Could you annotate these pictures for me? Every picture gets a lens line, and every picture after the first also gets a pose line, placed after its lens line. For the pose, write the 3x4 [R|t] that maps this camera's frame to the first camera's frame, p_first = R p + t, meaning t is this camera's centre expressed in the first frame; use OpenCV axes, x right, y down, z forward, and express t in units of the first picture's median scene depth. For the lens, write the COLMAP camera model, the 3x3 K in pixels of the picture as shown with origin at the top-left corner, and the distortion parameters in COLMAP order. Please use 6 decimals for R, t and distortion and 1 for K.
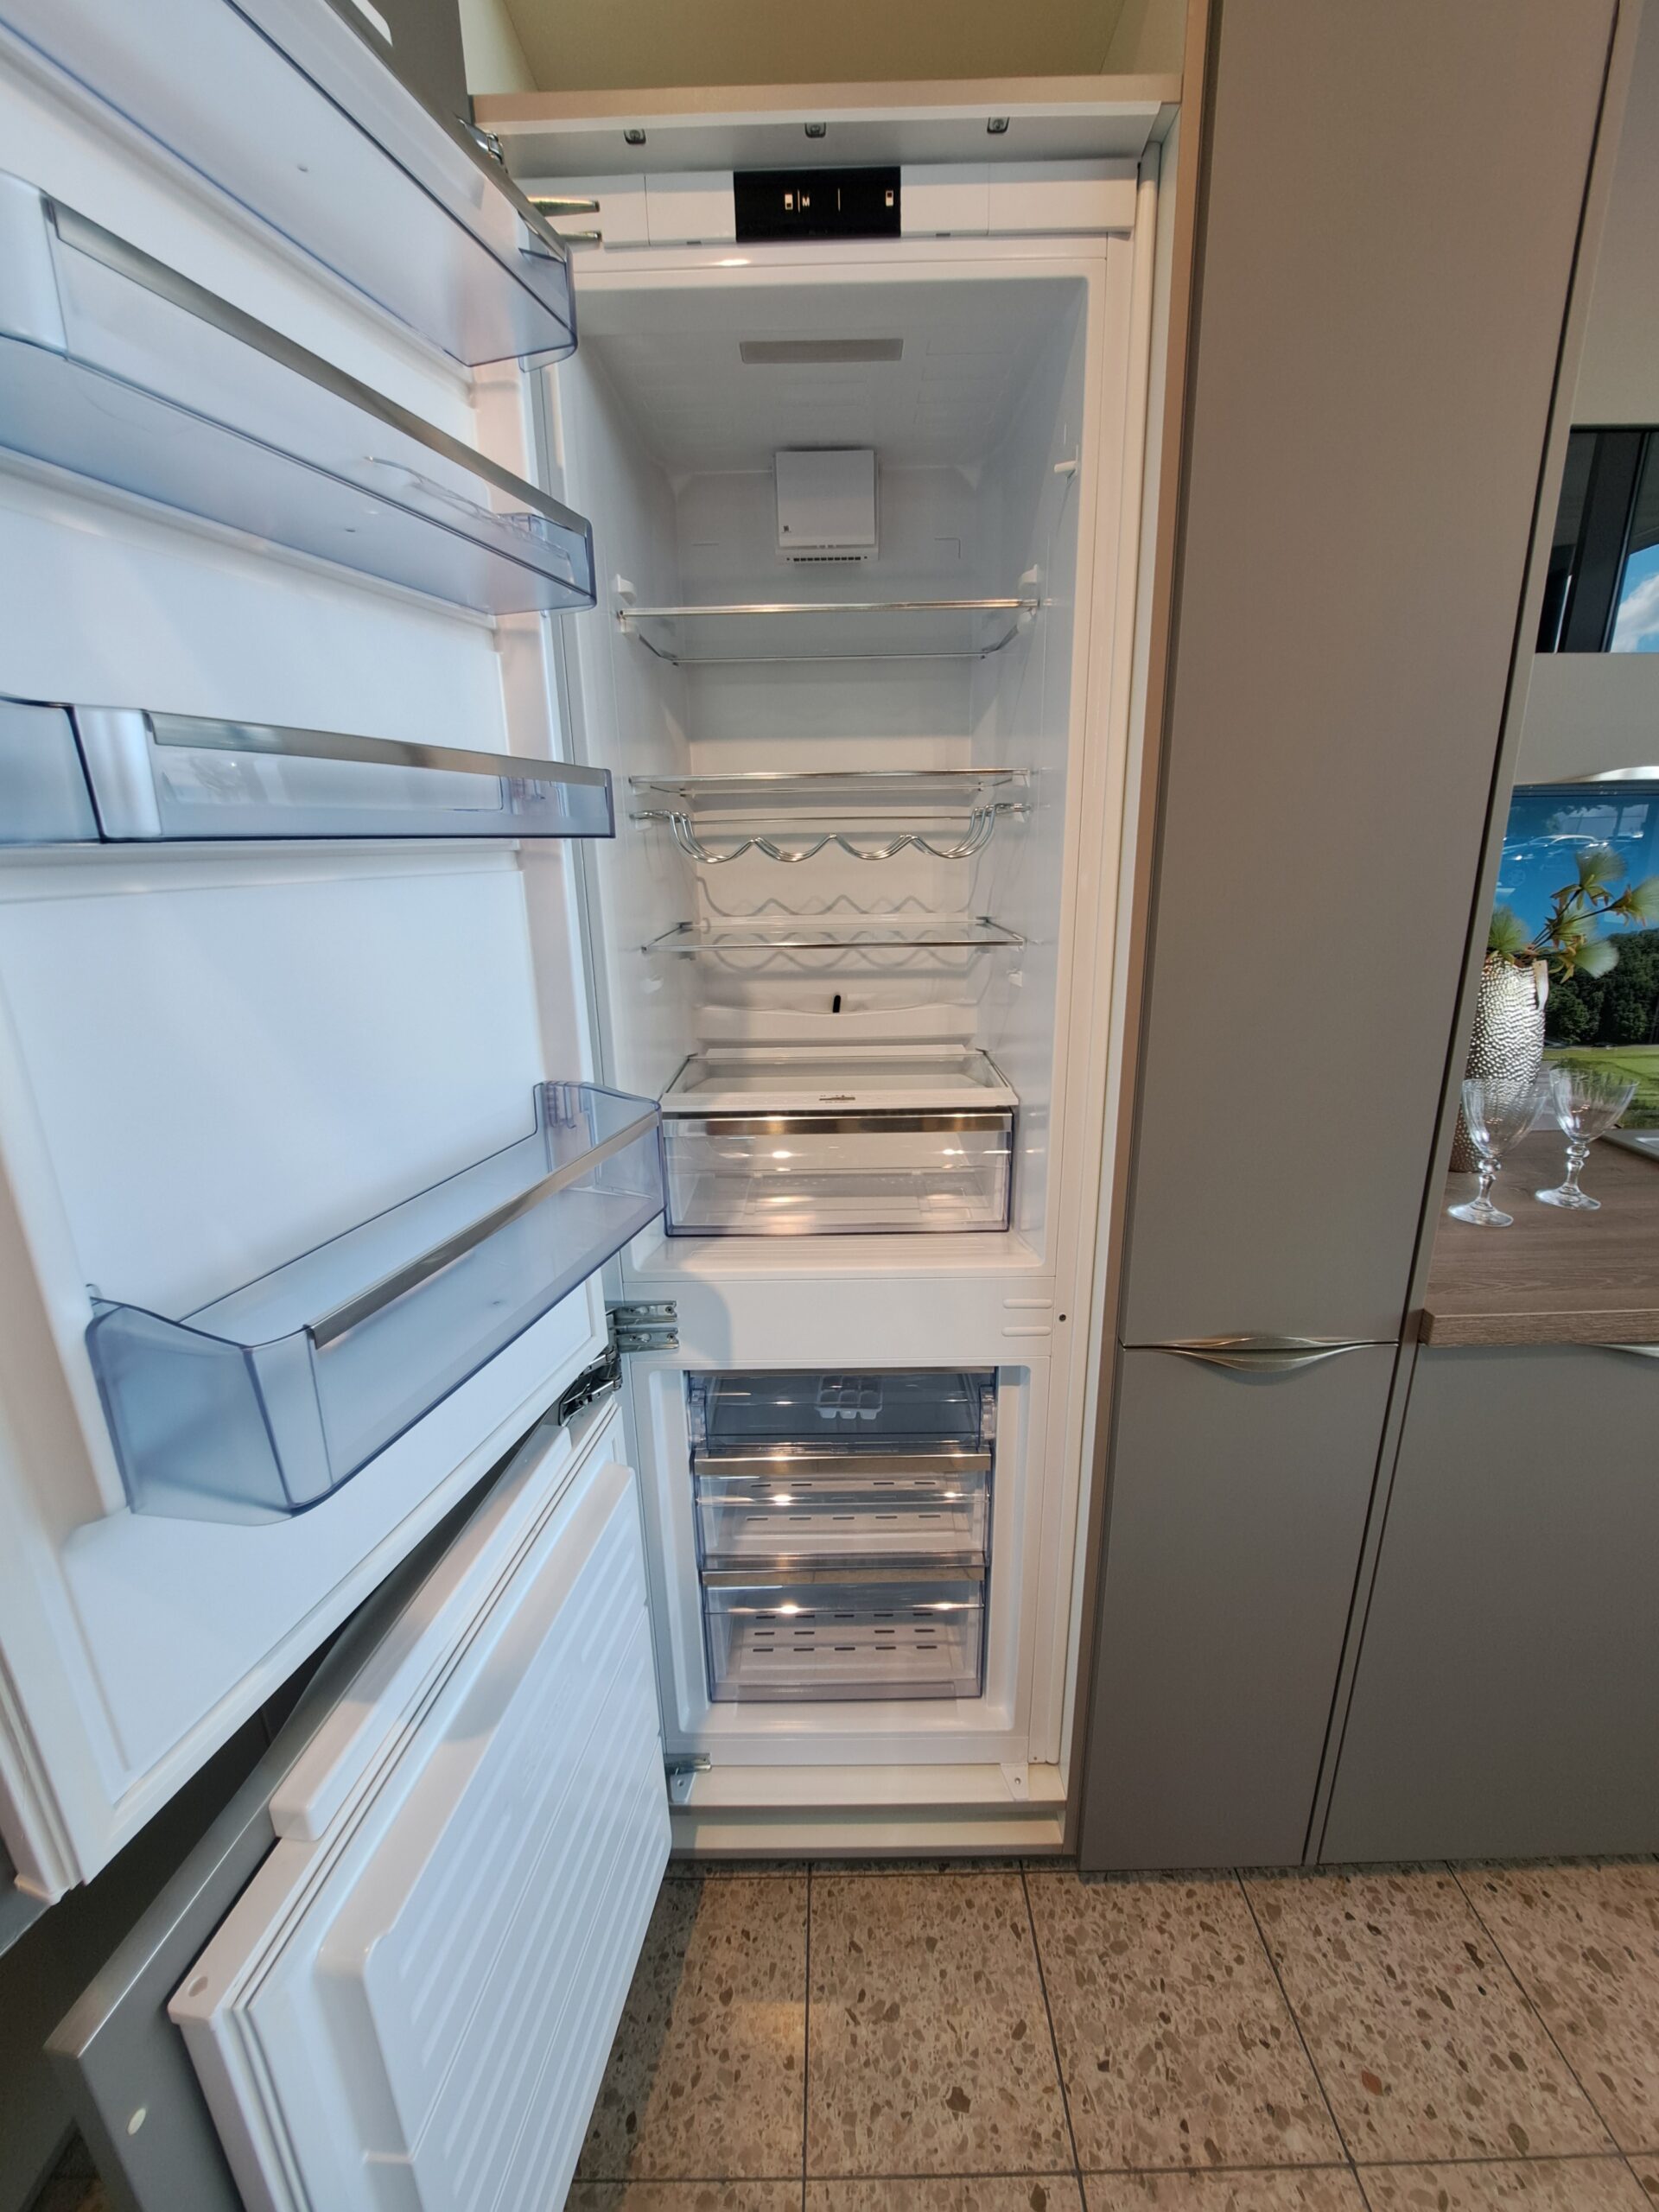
lens RADIAL K [[887.7, 0, 839.9], [0, 887.7, 1097.1], [0, 0, 1]] dist [-0.030036, 0.005328]
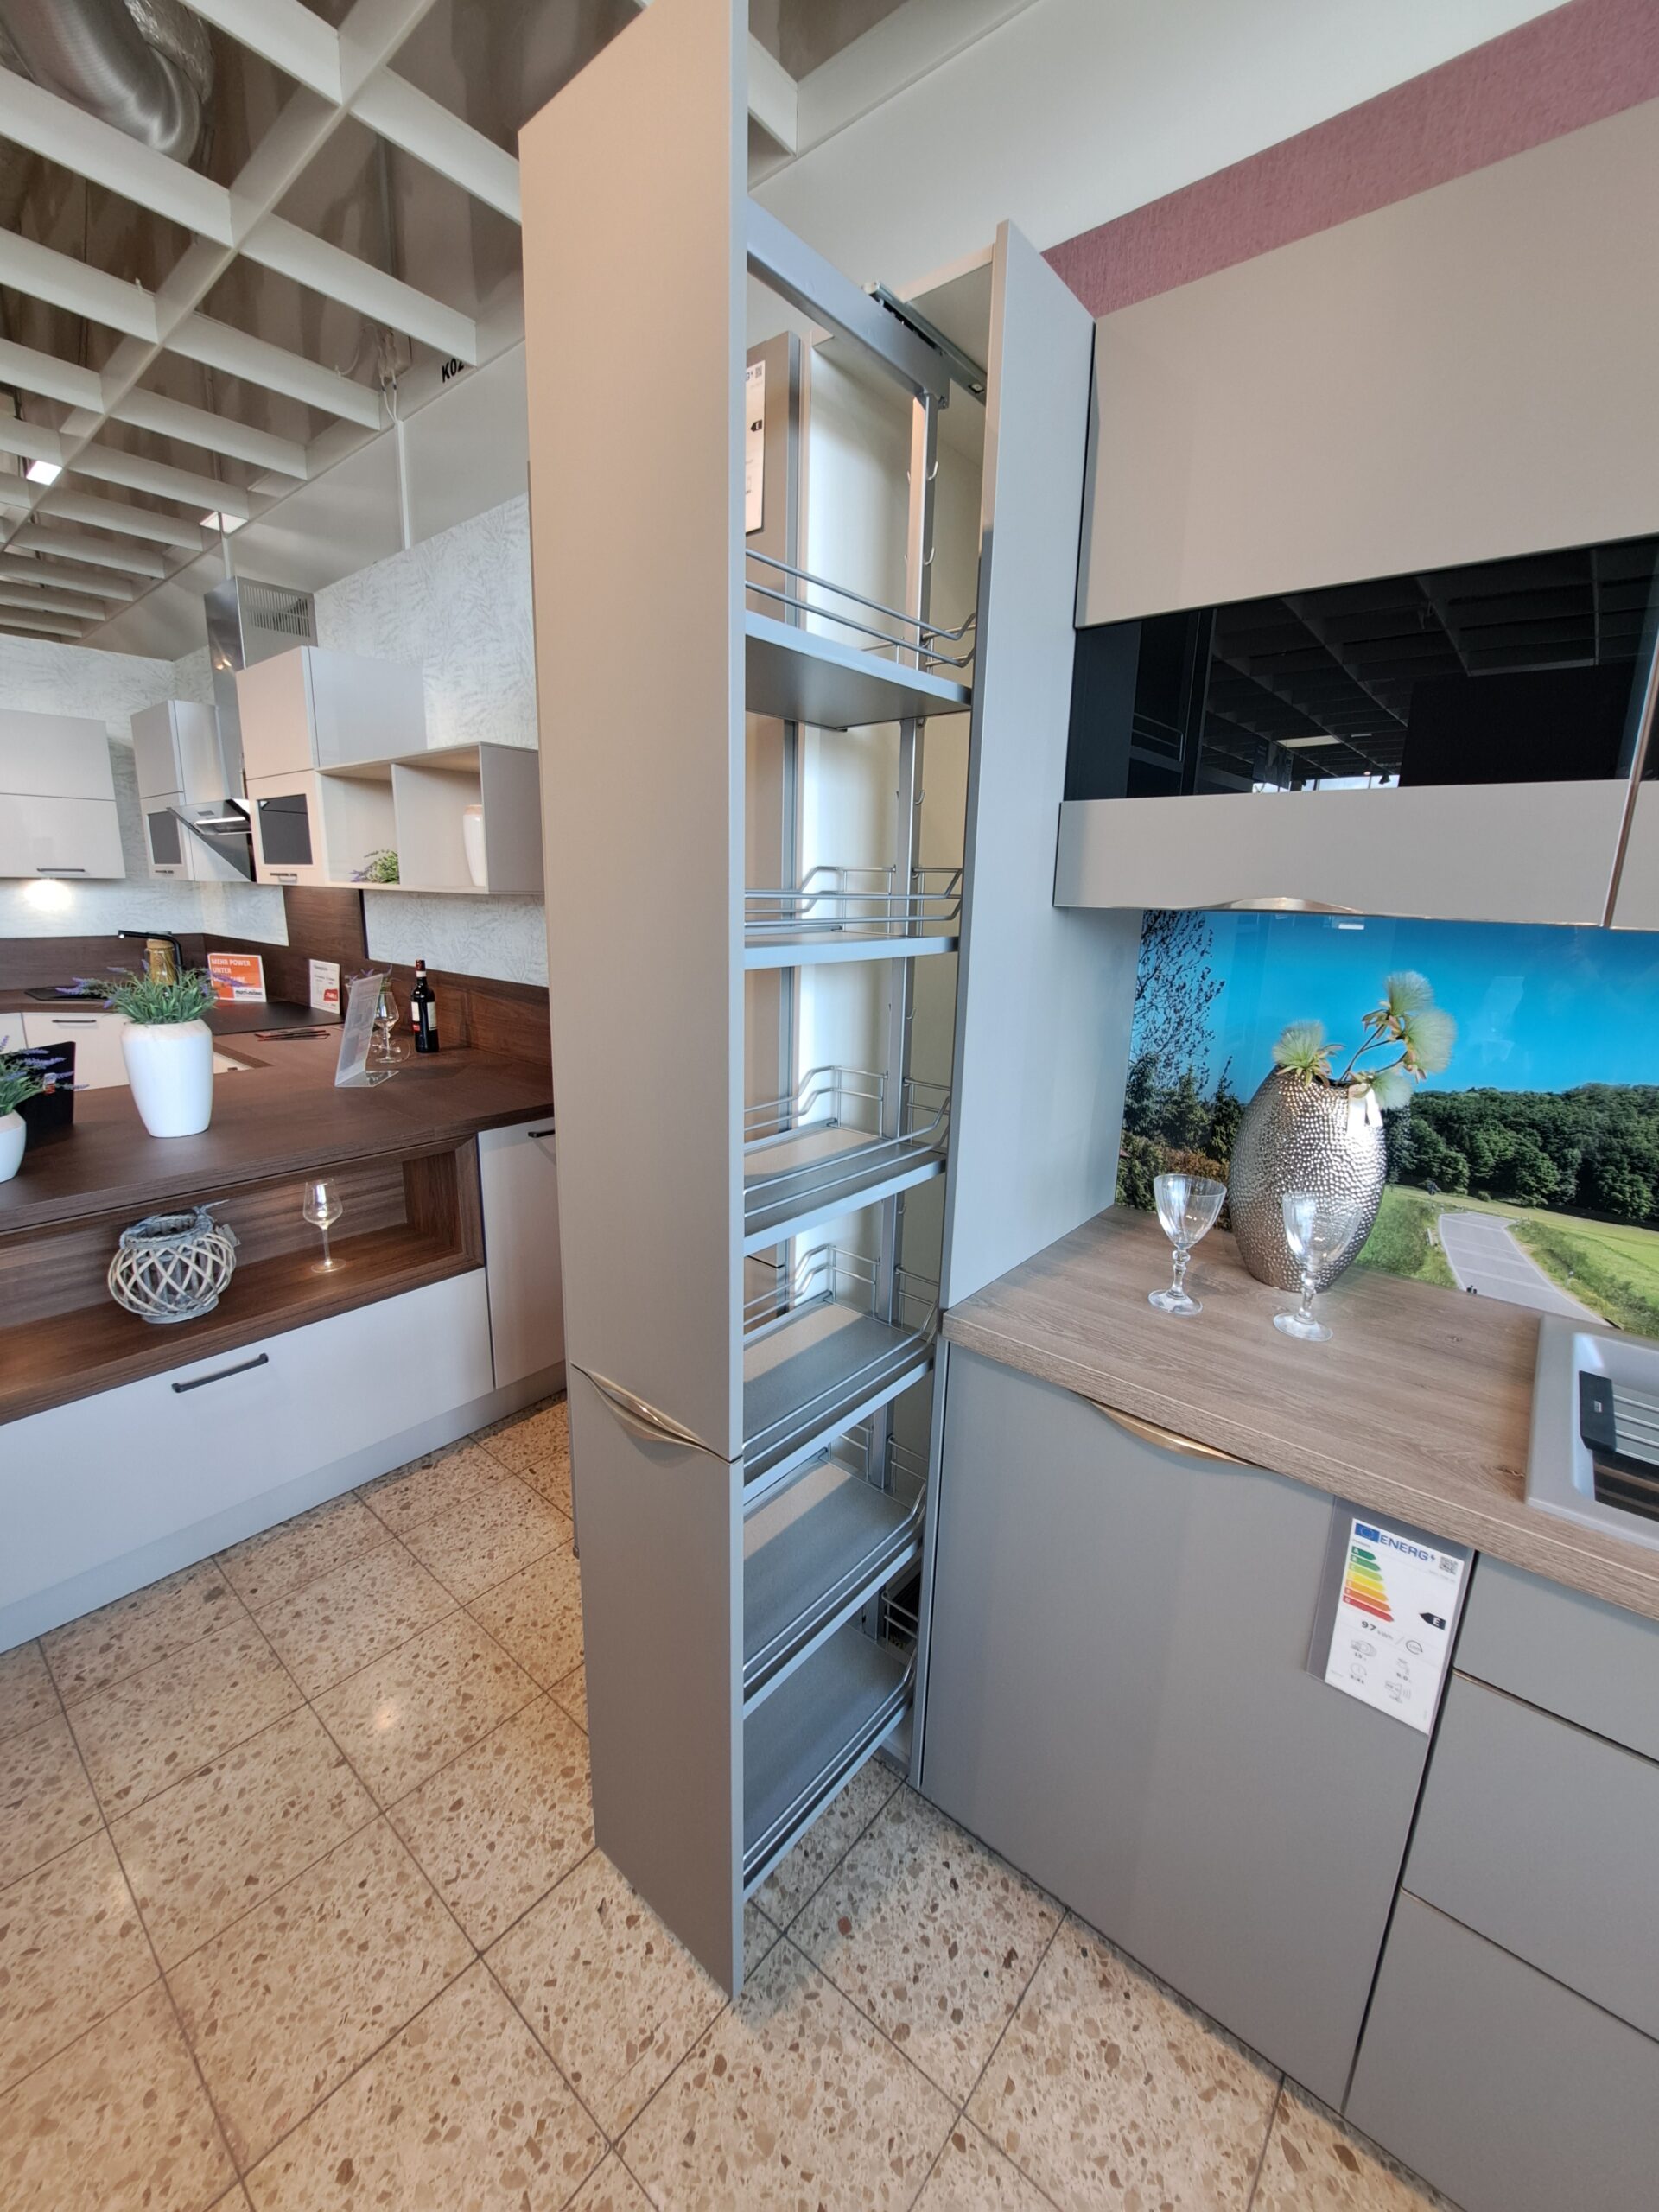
lens RADIAL K [[887.7, 0, 836.2], [0, 887.7, 1092.7], [0, 0, 1]] dist [-0.030036, 0.005328]
pose [[0.765995, 0.185303, -0.615560, 1.051021], [-0.216385, 0.976000, 0.024540, -0.052007], [0.605334, 0.114401, 0.787707, -0.124711]]
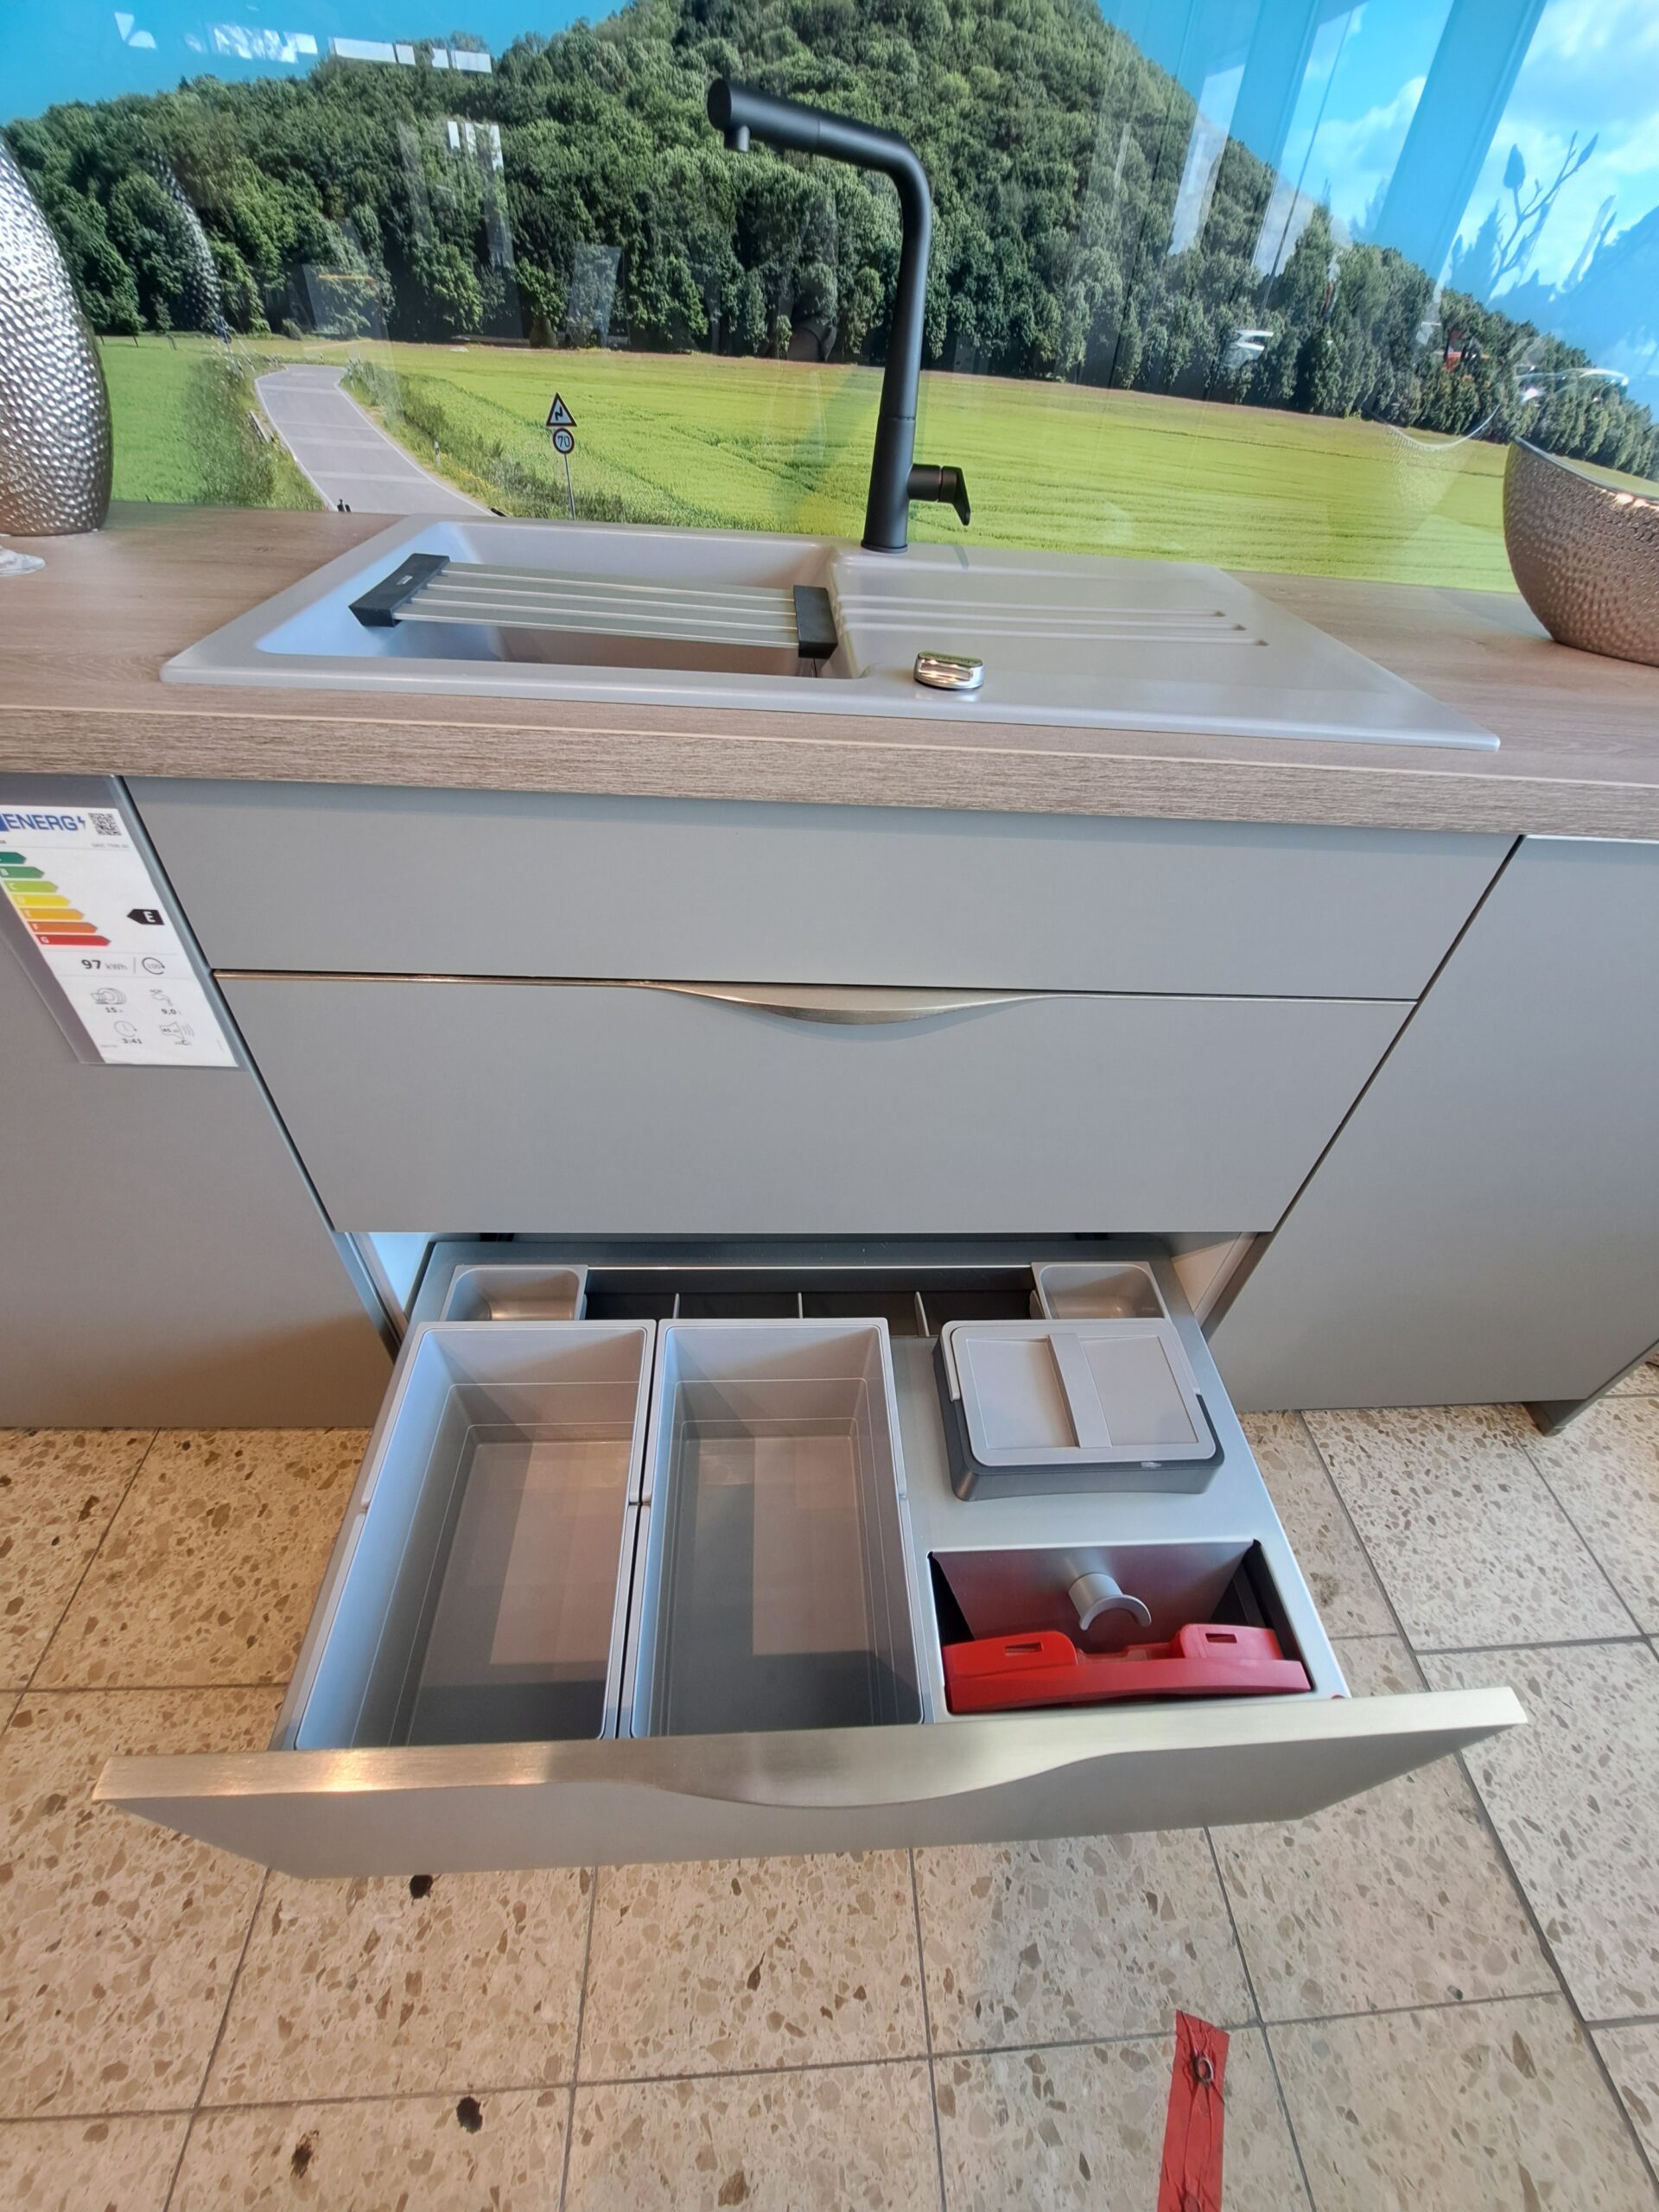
lens RADIAL K [[887.7, 0, 827.0], [0, 887.7, 1085.2], [0, 0, 1]] dist [-0.030036, 0.005328]
pose [[0.994246, 0.036209, 0.100815, 1.417020], [-0.076842, 0.896793, 0.435726, 0.143541], [-0.074633, -0.440966, 0.894415, 0.324125]]
